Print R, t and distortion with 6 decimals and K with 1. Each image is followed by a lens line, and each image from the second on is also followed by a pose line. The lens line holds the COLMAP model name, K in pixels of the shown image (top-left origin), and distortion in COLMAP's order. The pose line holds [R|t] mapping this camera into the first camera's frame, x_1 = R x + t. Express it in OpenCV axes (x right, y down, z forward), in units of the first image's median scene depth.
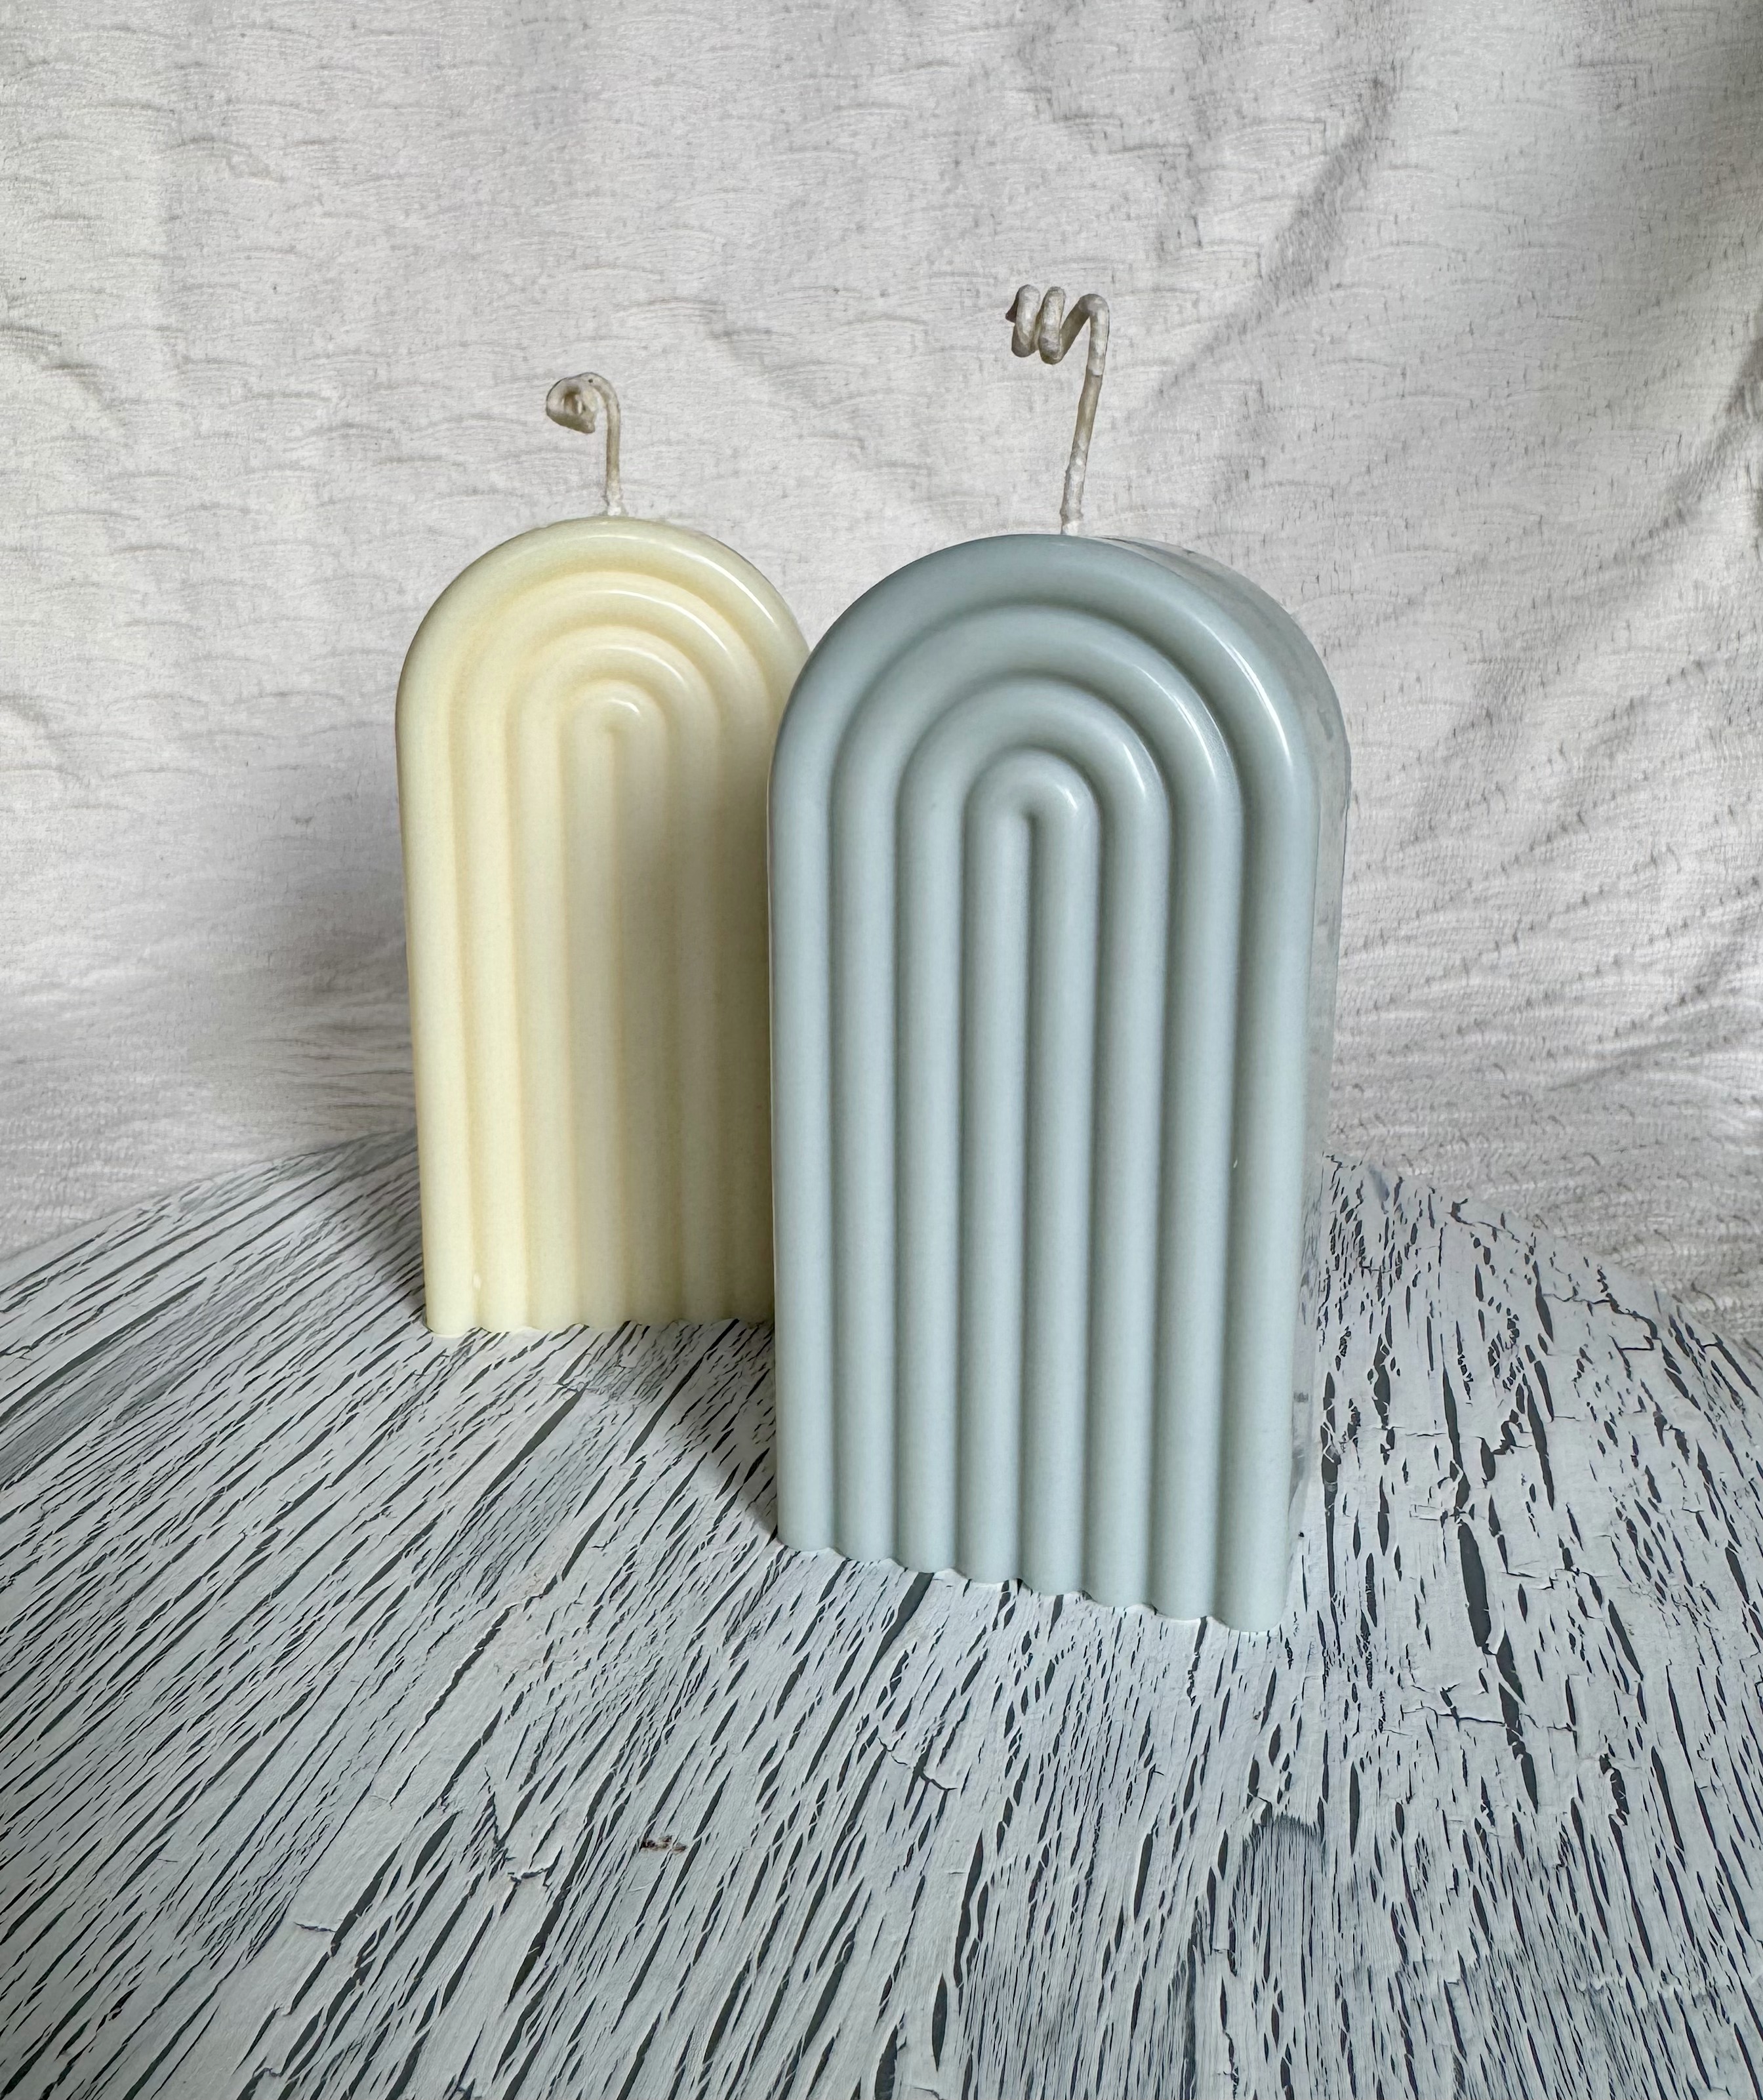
lens RADIAL K [[1855.9, 0, 887.3], [0, 1855.9, 865.6], [0, 0, 1]] dist [-0.004608, 0.009042]
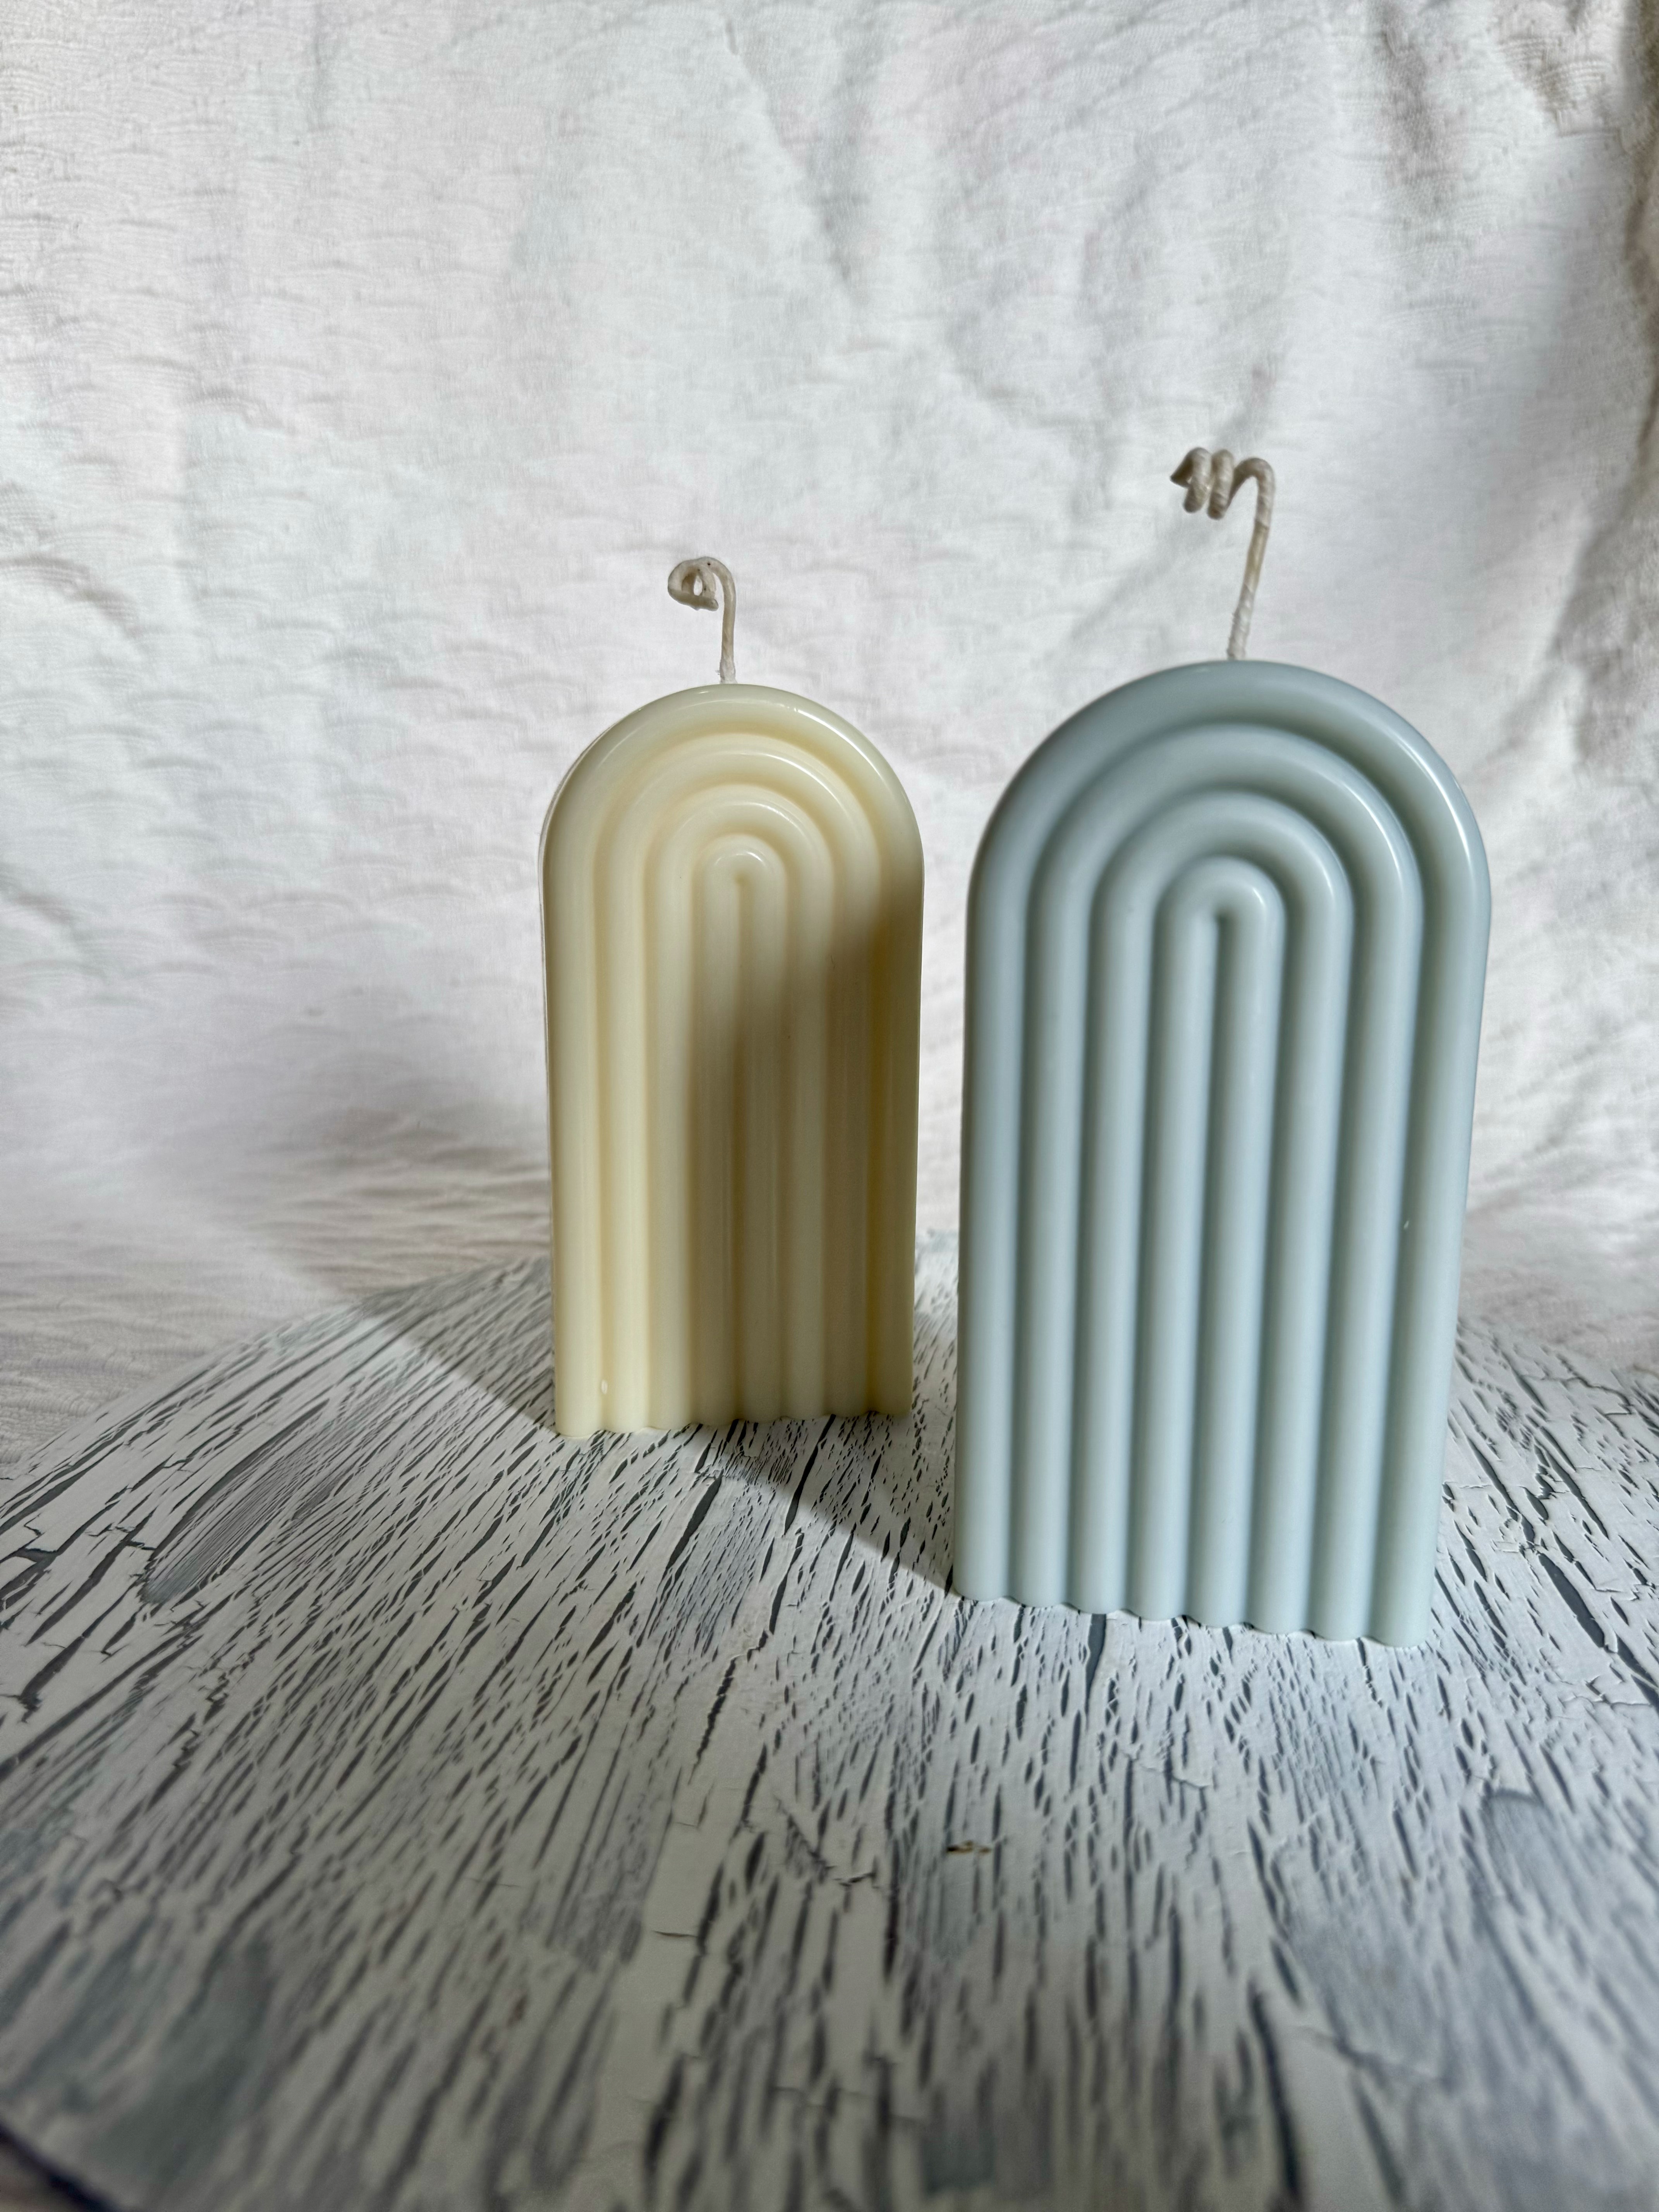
lens RADIAL K [[1611.7, 0, 823.8], [0, 1611.7, 1080.7], [0, 0, 1]] dist [-0.003812, -0.050983]
pose [[0.995347, -0.011275, 0.095693, -0.224569], [0.012843, 0.999793, -0.015785, 0.074964], [-0.095496, 0.016940, 0.995286, 0.056672]]
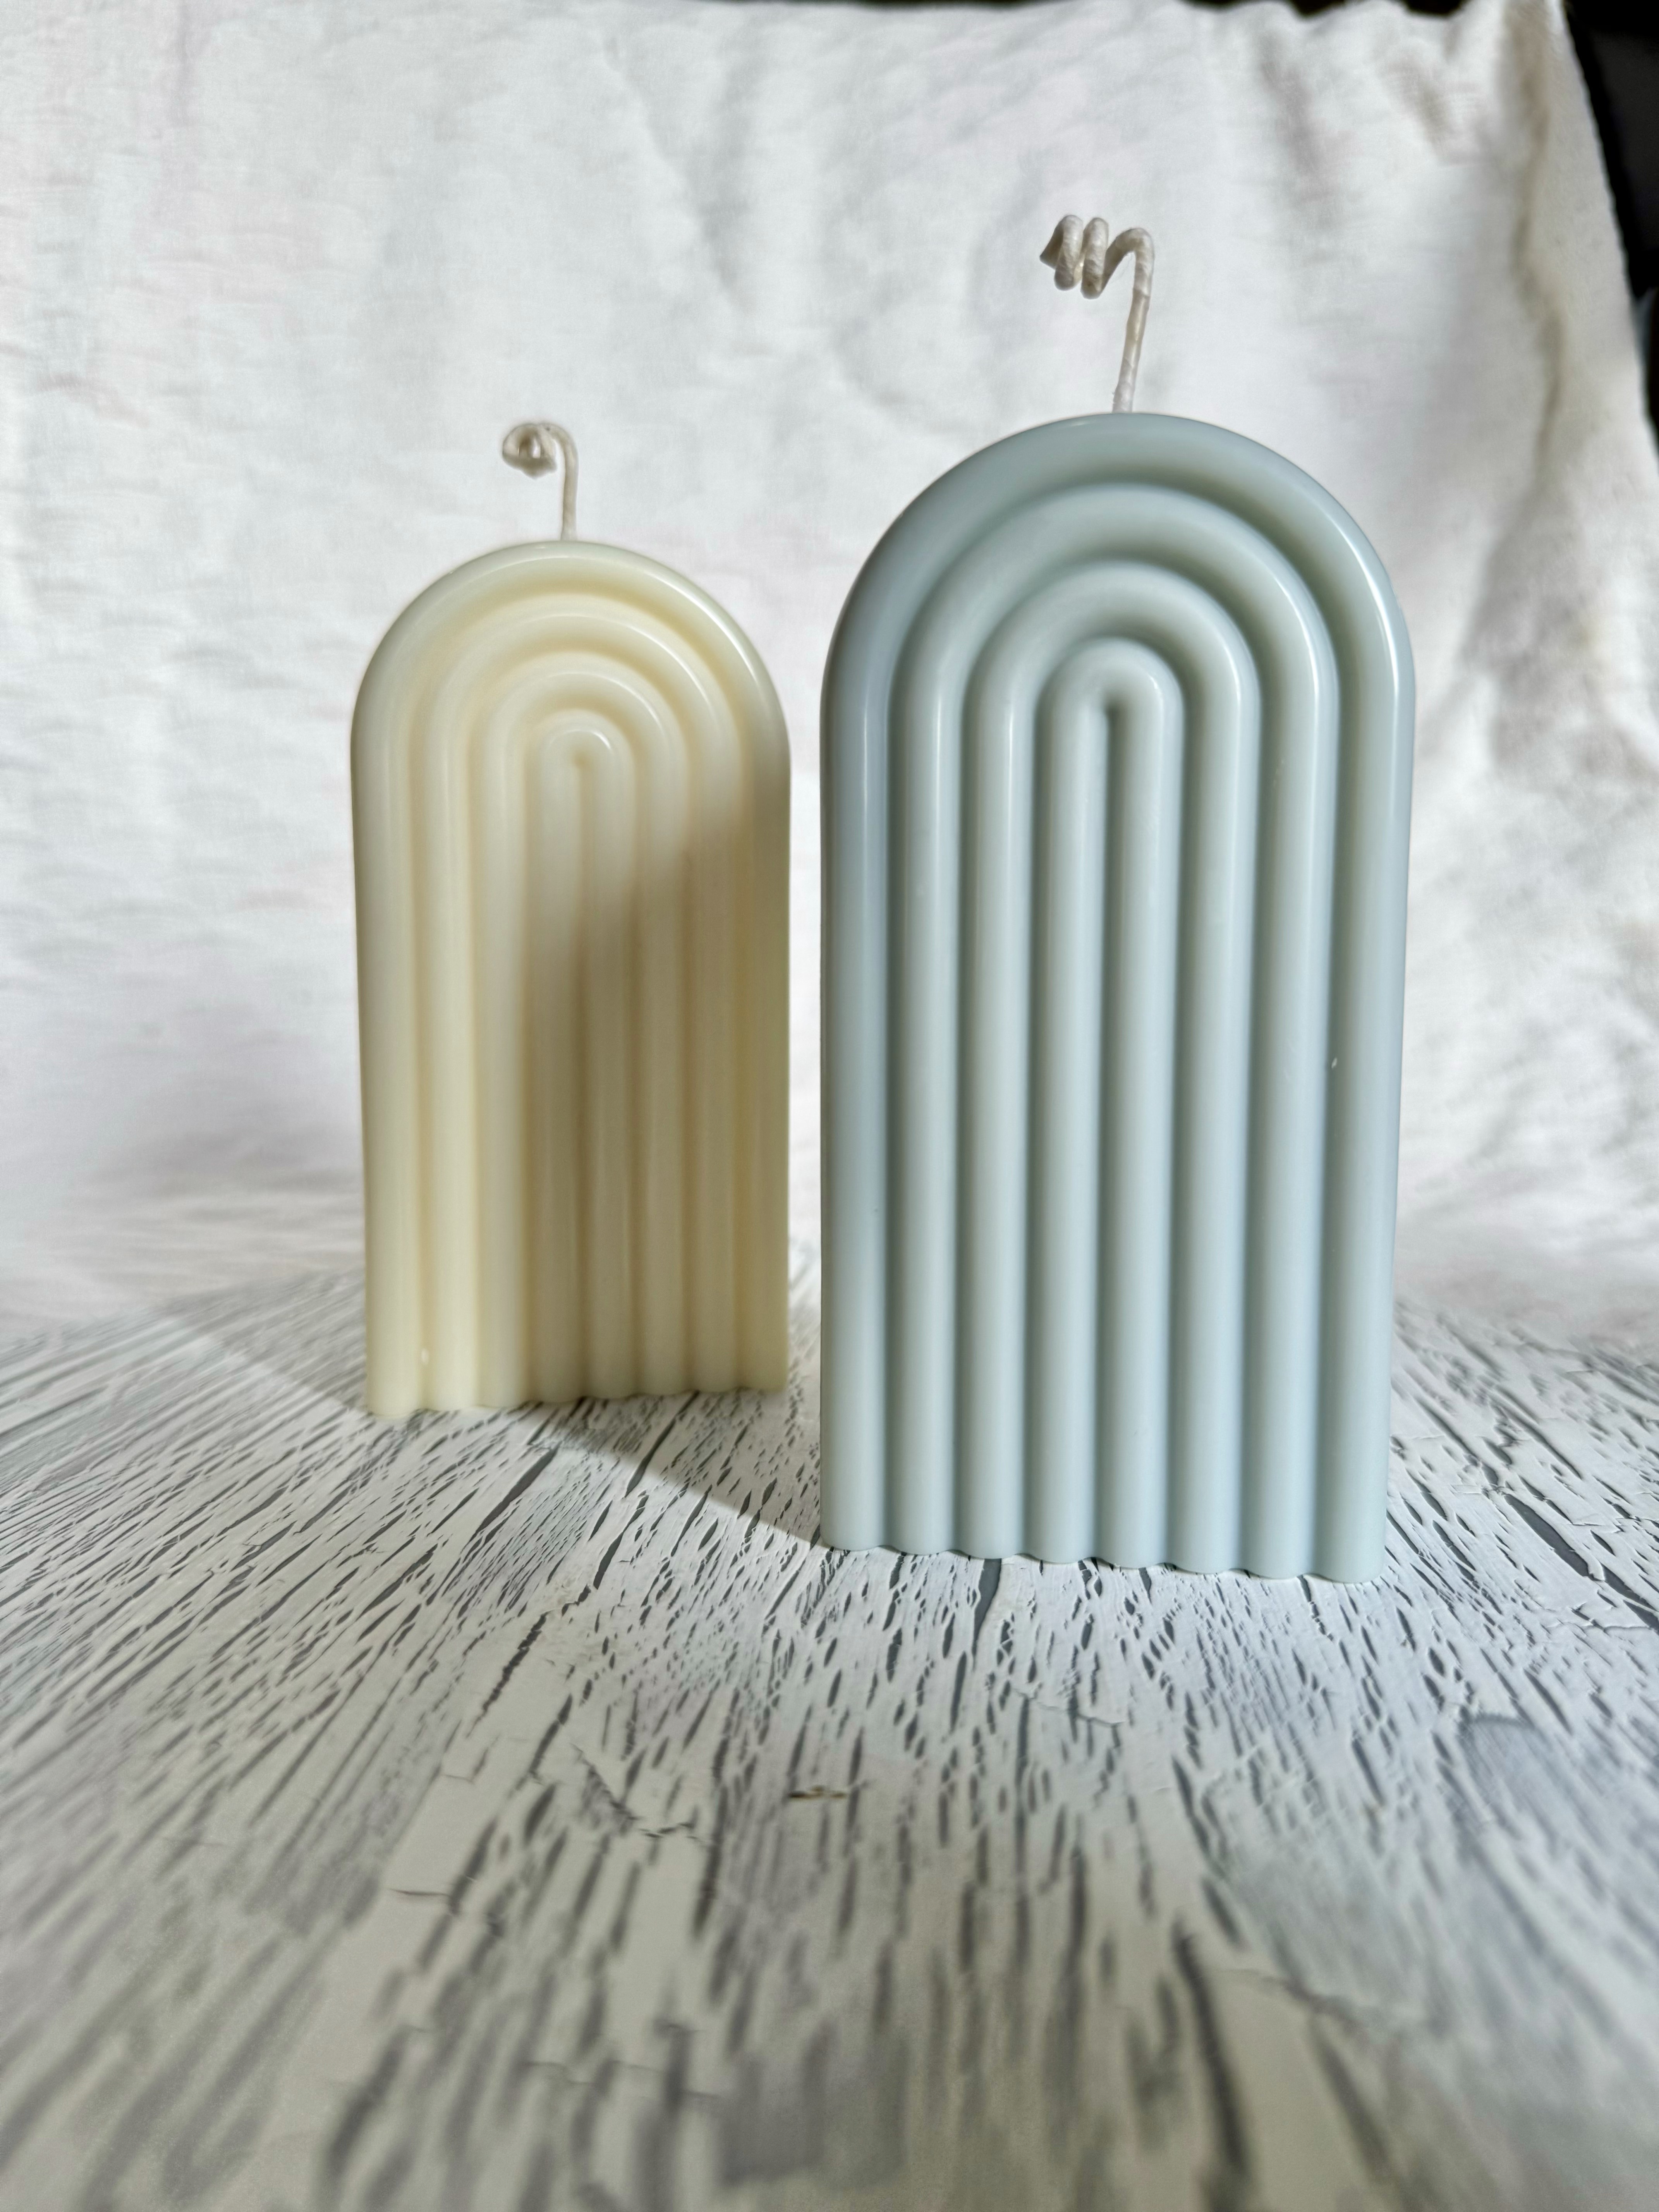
lens RADIAL K [[1630.7, 0, 827.1], [0, 1630.7, 1077.5], [0, 0, 1]] dist [0.004331, -0.100775]
pose [[0.989536, -0.011572, 0.143822, -0.169831], [0.027320, 0.993774, -0.108013, 0.222631], [-0.141677, 0.110812, 0.983691, 0.186517]]
